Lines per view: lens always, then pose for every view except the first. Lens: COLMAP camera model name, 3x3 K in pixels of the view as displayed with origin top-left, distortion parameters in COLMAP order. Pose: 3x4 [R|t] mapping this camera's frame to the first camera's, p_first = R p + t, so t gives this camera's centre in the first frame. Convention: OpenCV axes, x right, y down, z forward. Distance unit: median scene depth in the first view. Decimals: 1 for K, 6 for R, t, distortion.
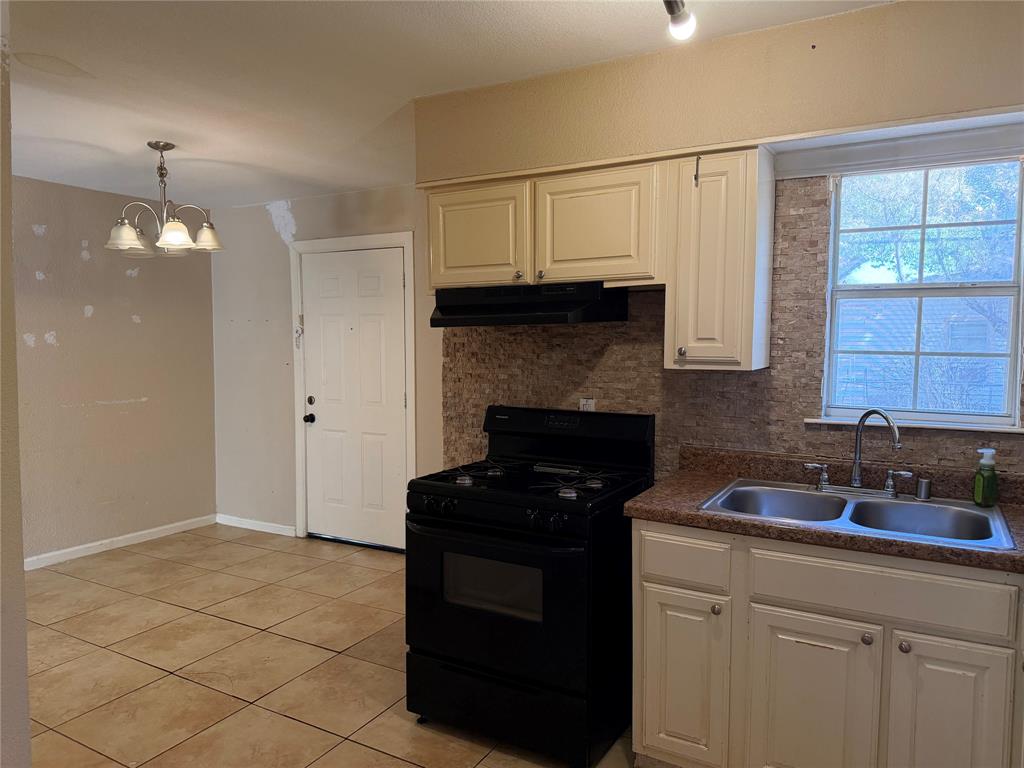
lens RADIAL K [[722.9, 0, 509.6], [0, 722.9, 387.4], [0, 0, 1]] dist [0.150261, -0.227131]
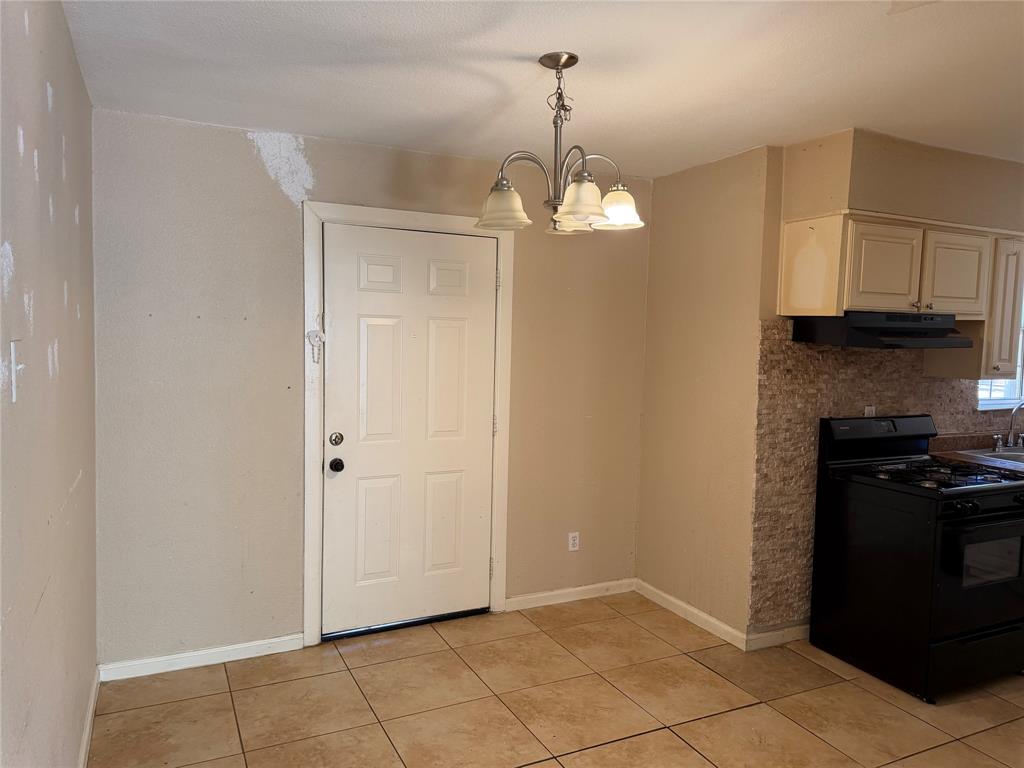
lens RADIAL K [[710.2, 0, 514.9], [0, 710.2, 388.5], [0, 0, 1]] dist [0.054310, -0.063646]
pose [[0.556862, -0.050599, 0.829063, -1.257472], [0.037087, 0.998662, 0.036040, -0.081401], [-0.829777, 0.010678, 0.557993, 0.847772]]
